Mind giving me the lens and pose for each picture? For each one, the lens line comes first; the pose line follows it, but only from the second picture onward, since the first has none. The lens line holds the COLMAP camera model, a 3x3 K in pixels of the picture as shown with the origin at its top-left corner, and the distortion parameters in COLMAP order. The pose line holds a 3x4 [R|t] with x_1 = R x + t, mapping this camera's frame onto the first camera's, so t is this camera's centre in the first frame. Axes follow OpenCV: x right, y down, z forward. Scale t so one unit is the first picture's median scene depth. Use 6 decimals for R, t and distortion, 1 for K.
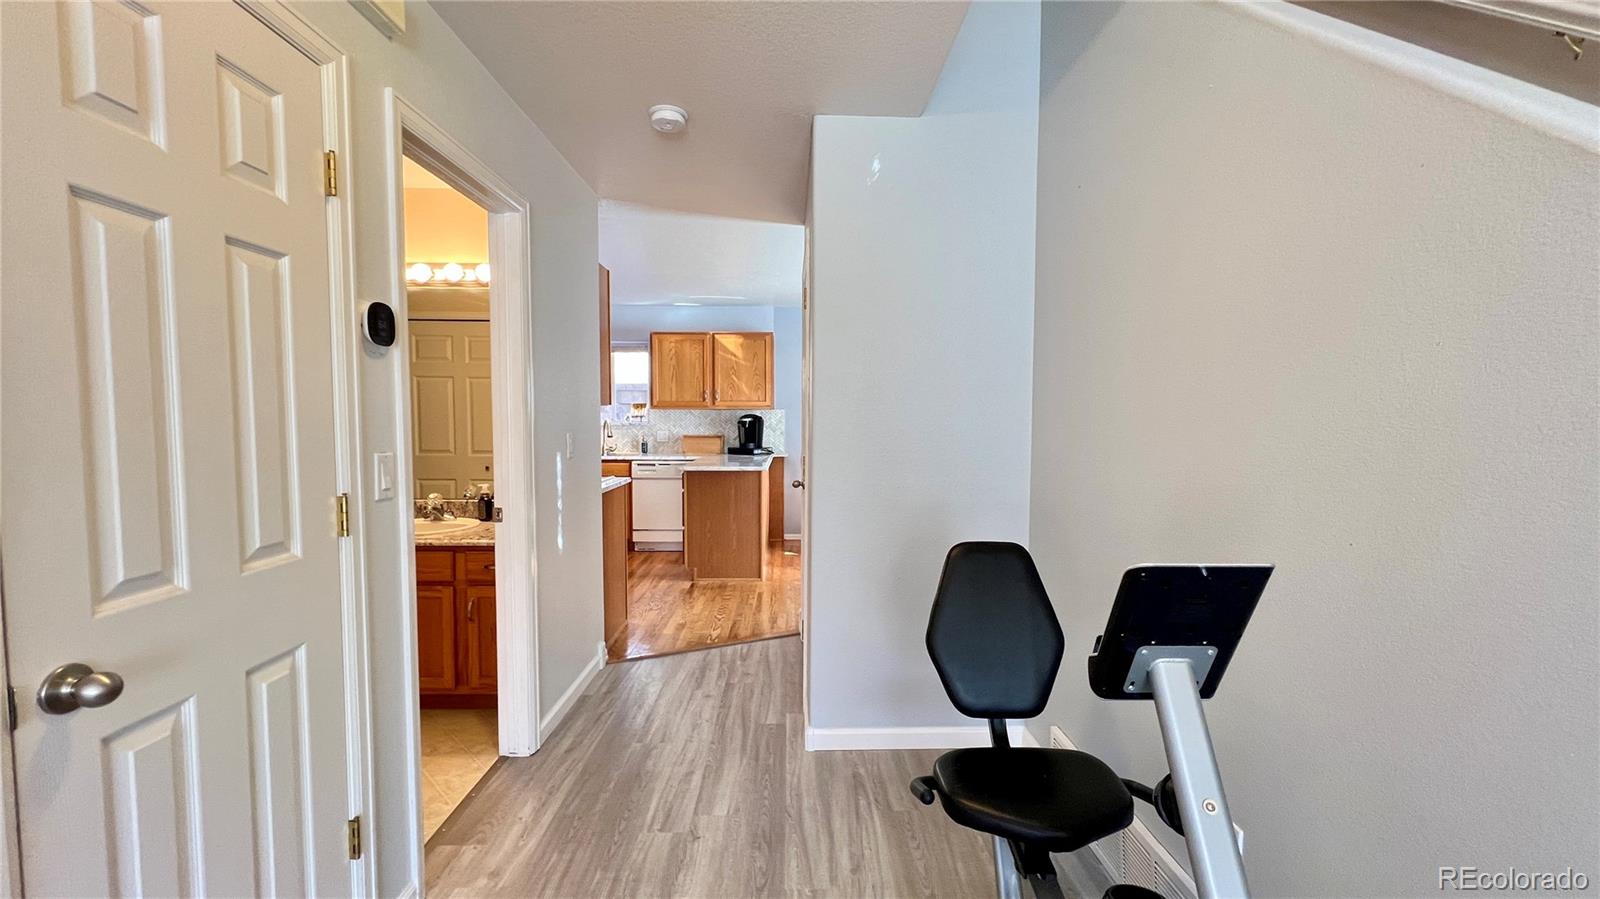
lens RADIAL K [[638.3, 0, 801.8], [0, 638.3, 454.3], [0, 0, 1]] dist [-0.001177, -0.000027]
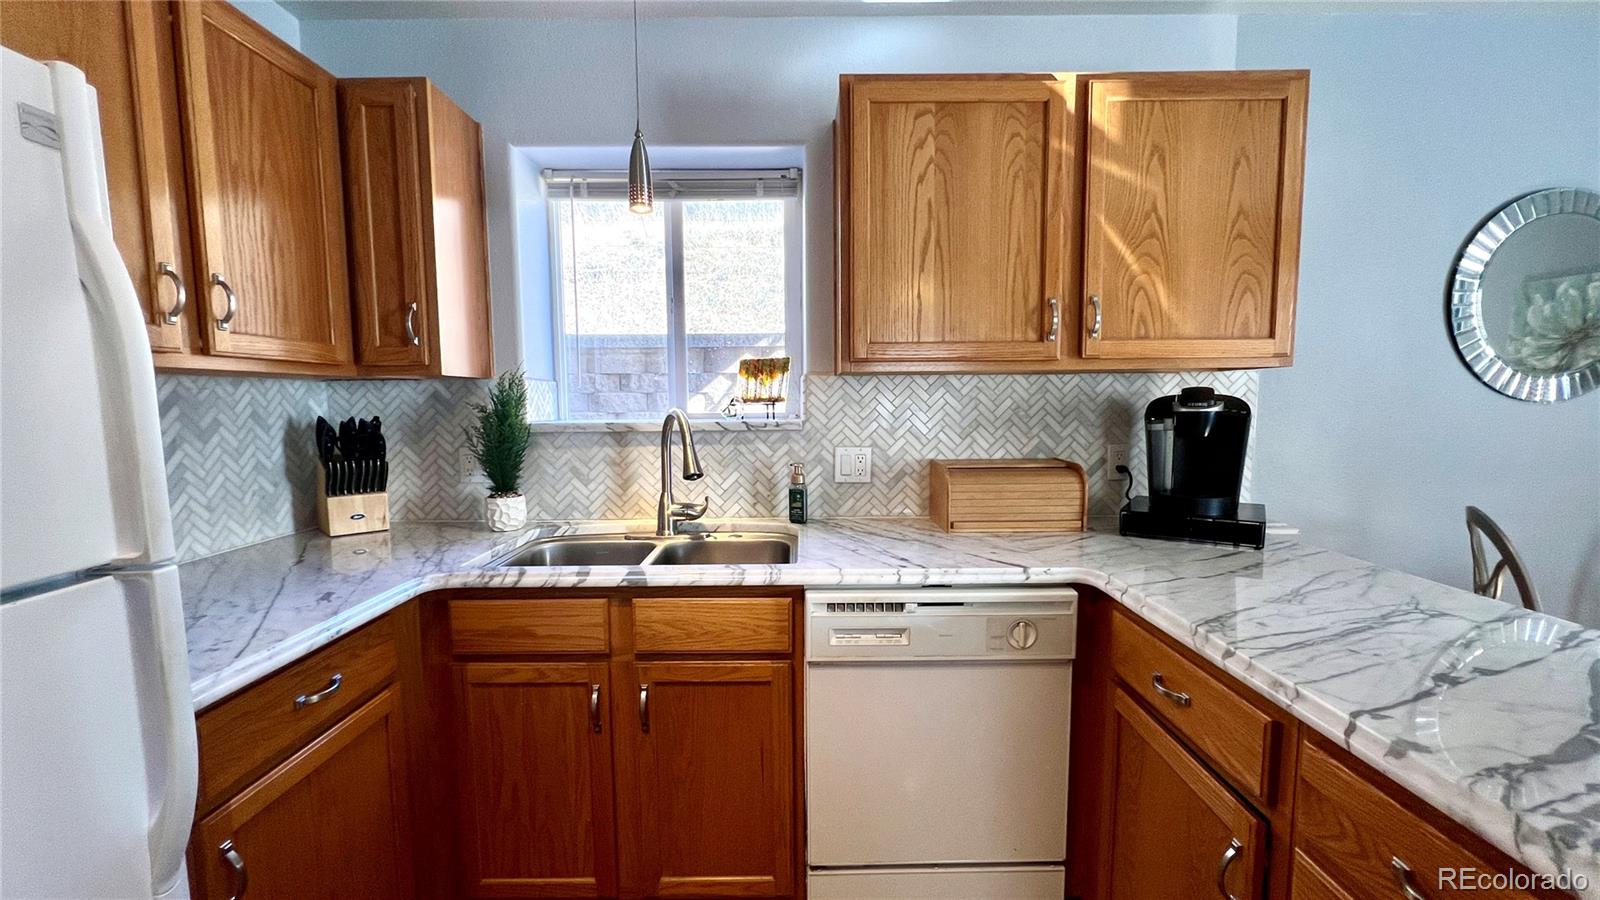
lens RADIAL K [[661.1, 0, 800.0], [0, 661.1, 450.0], [0, 0, 1]] dist [0.000204, 0.000051]
pose [[0.999876, -0.009936, -0.012228, -0.569952], [0.010227, 0.999660, 0.023987, -0.102087], [0.011985, -0.024109, 0.999637, 1.635528]]
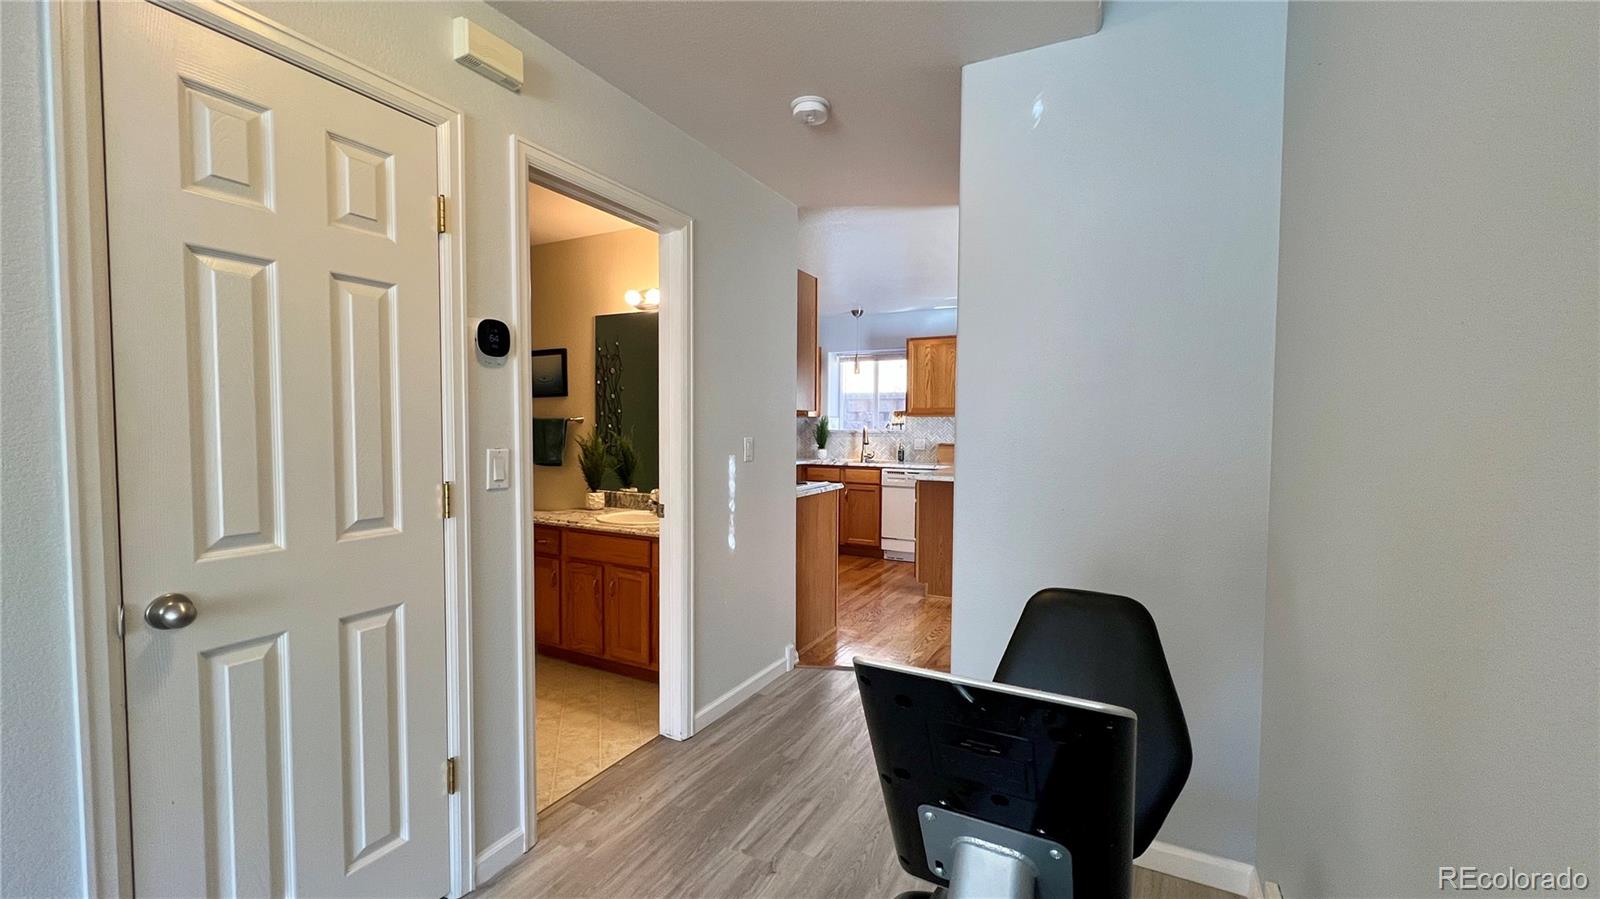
lens RADIAL K [[638.3, 0, 801.8], [0, 638.3, 454.3], [0, 0, 1]] dist [-0.001177, -0.000027]
pose [[0.877805, 0.022805, -0.478475, 0.216165], [-0.030190, 0.999514, -0.007746, -0.000106], [0.478066, 0.021245, 0.878067, 0.137769]]
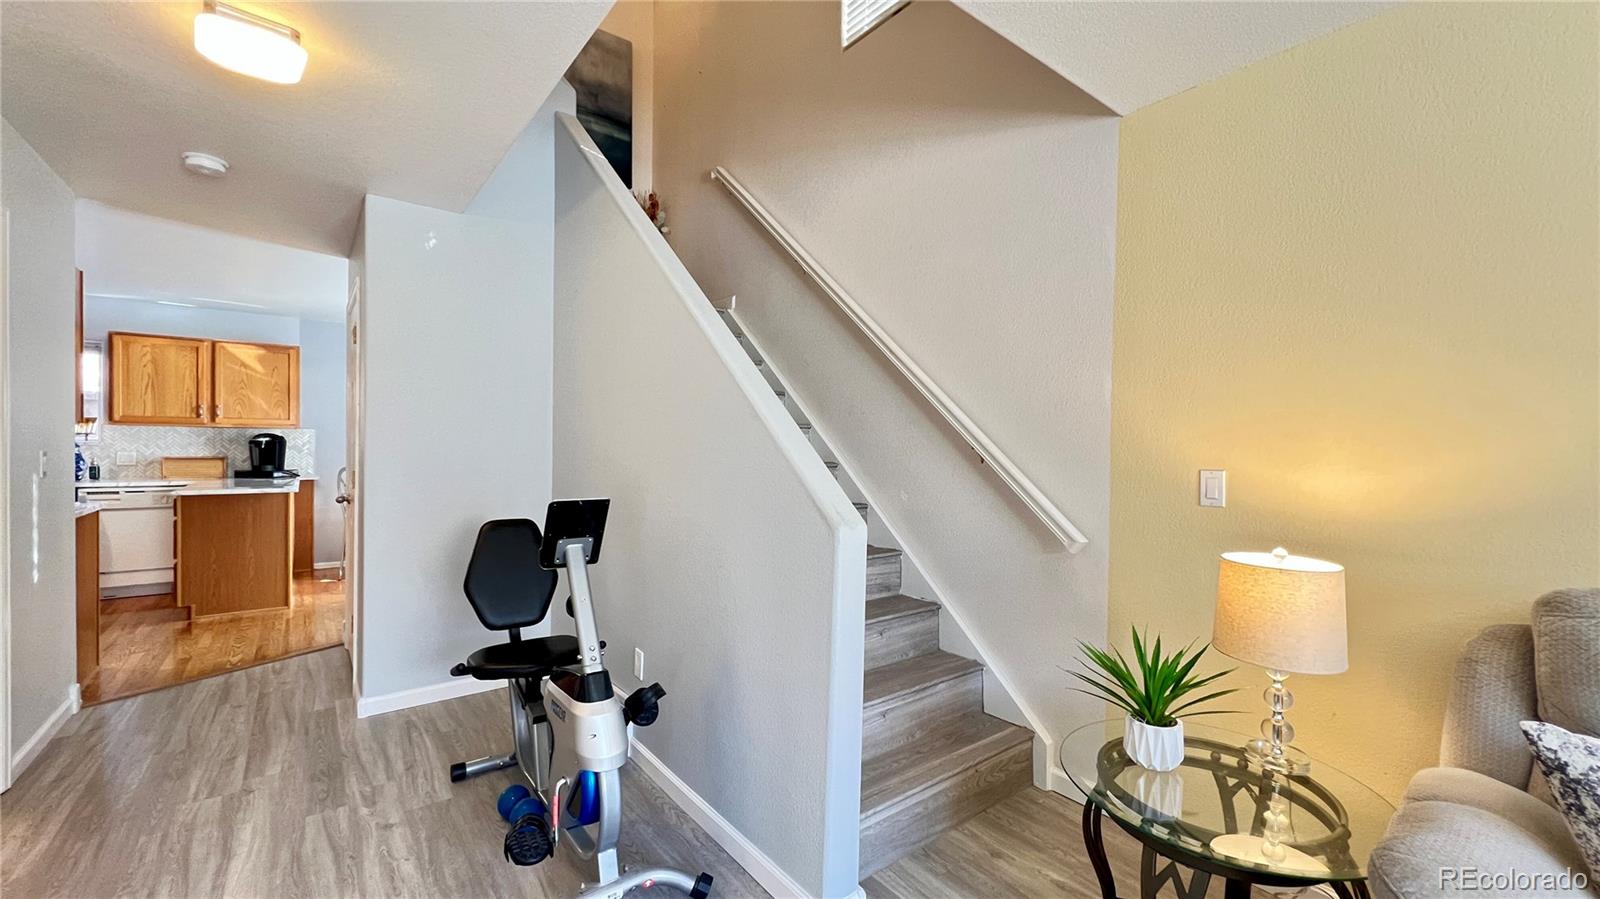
lens RADIAL K [[635.9, 0, 801.2], [0, 635.9, 452.8], [0, 0, 1]] dist [0.000264, 0.000268]
pose [[0.798806, -0.000565, 0.601588, -0.042663], [0.024251, 0.999217, -0.031262, 0.026496], [-0.601099, 0.039561, 0.798194, -0.410688]]
